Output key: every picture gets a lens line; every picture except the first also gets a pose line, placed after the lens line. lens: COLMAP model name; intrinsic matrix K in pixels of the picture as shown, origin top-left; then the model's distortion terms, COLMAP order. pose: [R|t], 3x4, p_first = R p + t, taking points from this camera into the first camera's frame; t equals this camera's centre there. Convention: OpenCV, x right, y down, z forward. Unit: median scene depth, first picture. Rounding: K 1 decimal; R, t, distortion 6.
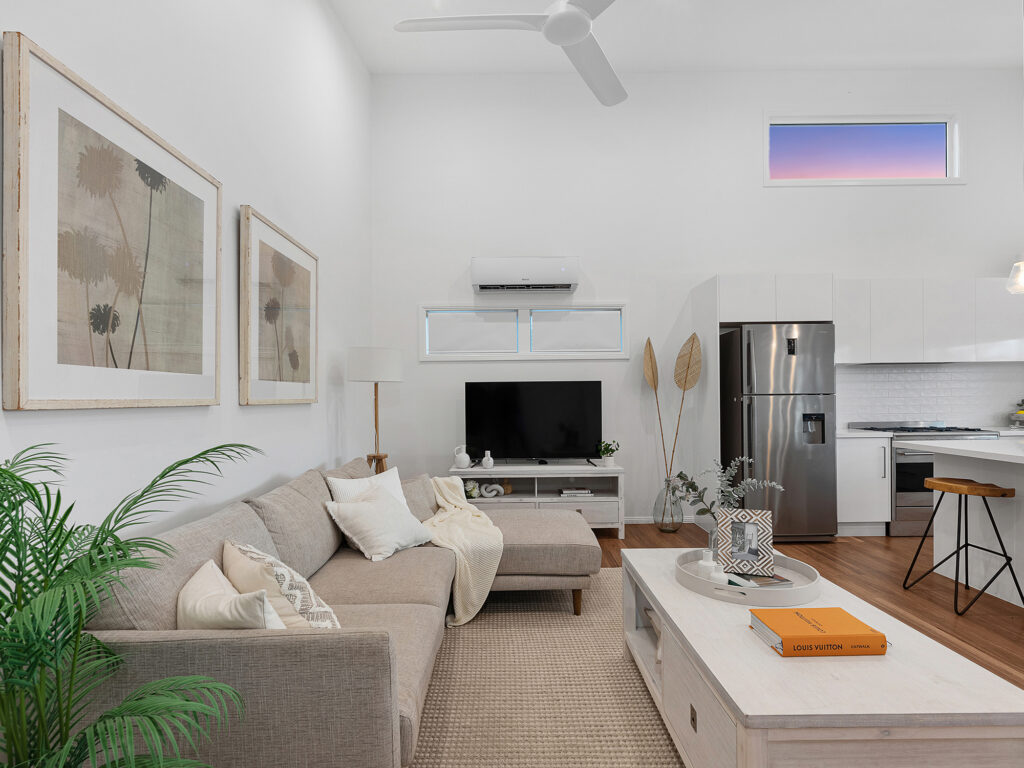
lens RADIAL K [[529.9, 0, 510.7], [0, 529.9, 403.3], [0, 0, 1]] dist [0.002949, -0.001446]
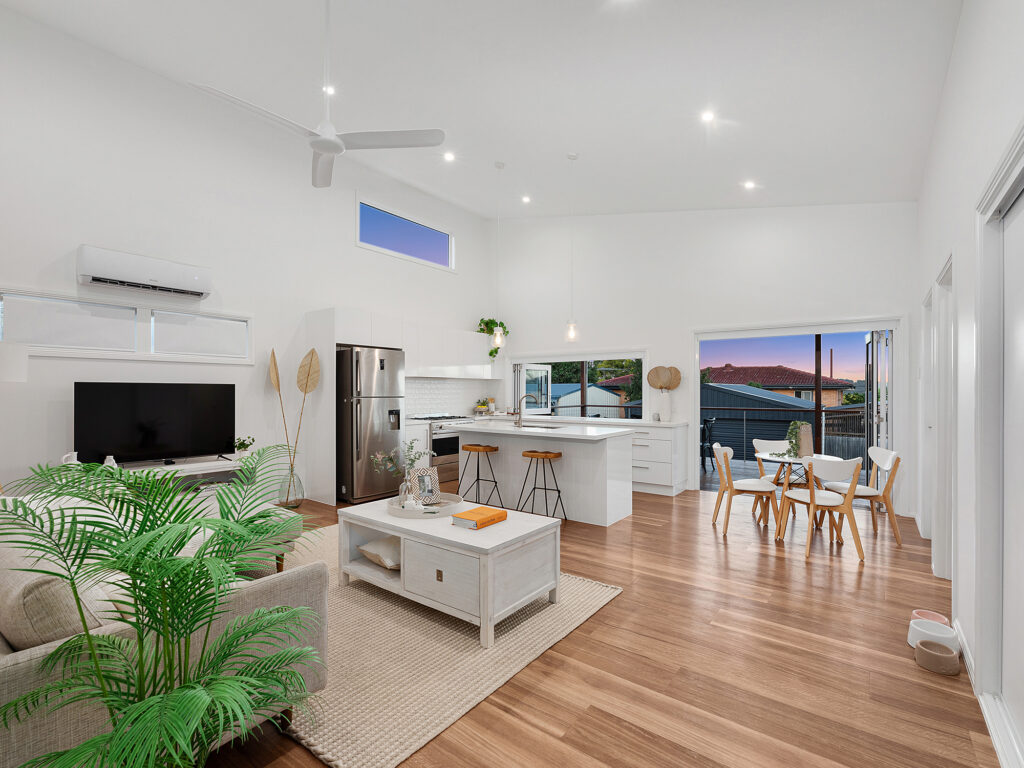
lens RADIAL K [[465.7, 0, 512.1], [0, 465.7, 390.2], [0, 0, 1]] dist [-0.000287, 0.000101]
pose [[0.616532, 0.014403, 0.787198, -0.247592], [0.000543, 0.999825, -0.018718, -0.010573], [-0.787329, 0.011968, 0.616416, -0.070884]]
